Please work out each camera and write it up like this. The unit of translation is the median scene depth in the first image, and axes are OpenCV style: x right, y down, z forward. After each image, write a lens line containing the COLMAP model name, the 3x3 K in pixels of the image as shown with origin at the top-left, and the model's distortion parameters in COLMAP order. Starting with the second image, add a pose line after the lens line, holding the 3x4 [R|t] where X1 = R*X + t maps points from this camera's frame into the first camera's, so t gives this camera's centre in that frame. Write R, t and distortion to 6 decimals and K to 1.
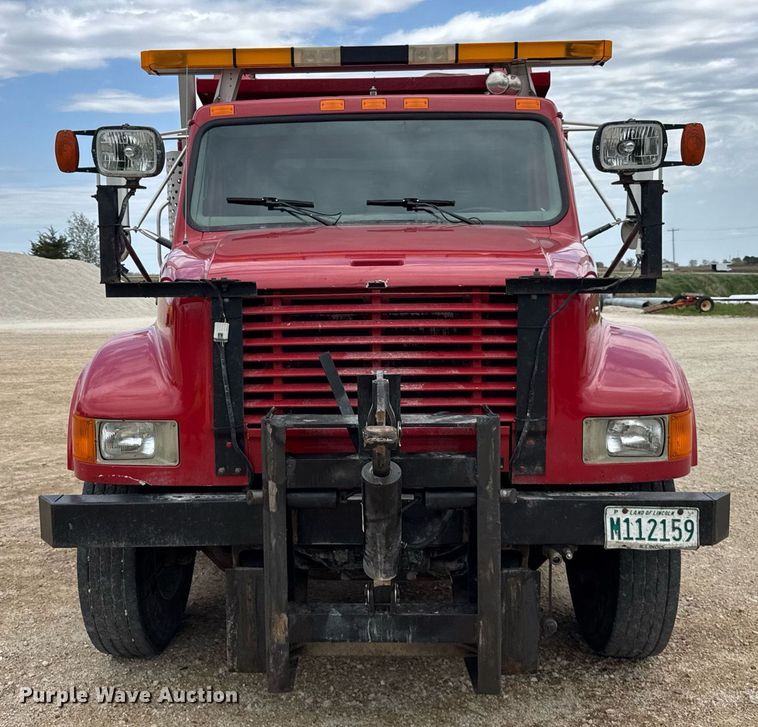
lens RADIAL K [[886.8, 0, 379.0], [0, 886.8, 363.5], [0, 0, 1]] dist [0.038083, -0.057530]
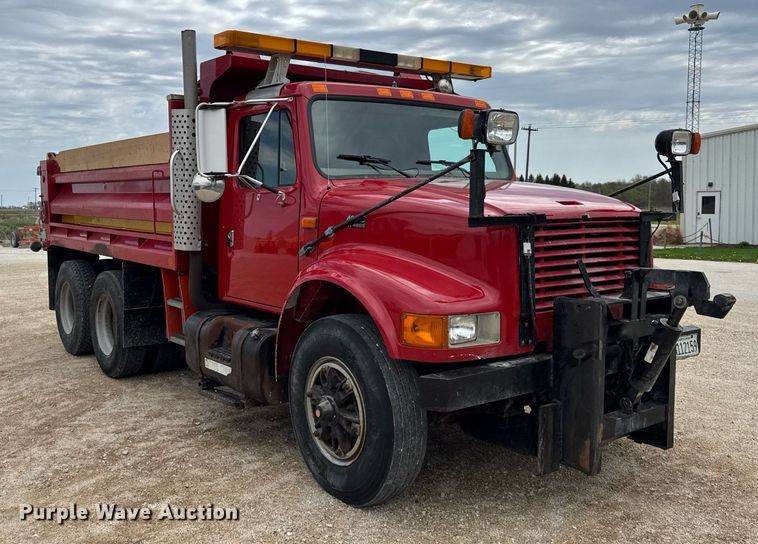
lens RADIAL K [[725.3, 0, 302.9], [0, 725.3, 256.6], [0, 0, 1]] dist [0.062516, -0.088793]
pose [[0.803825, -0.038442, 0.593622, -0.799620], [0.063405, 0.997762, -0.021244, -0.013370], [-0.591477, 0.054715, 0.804463, 0.153194]]
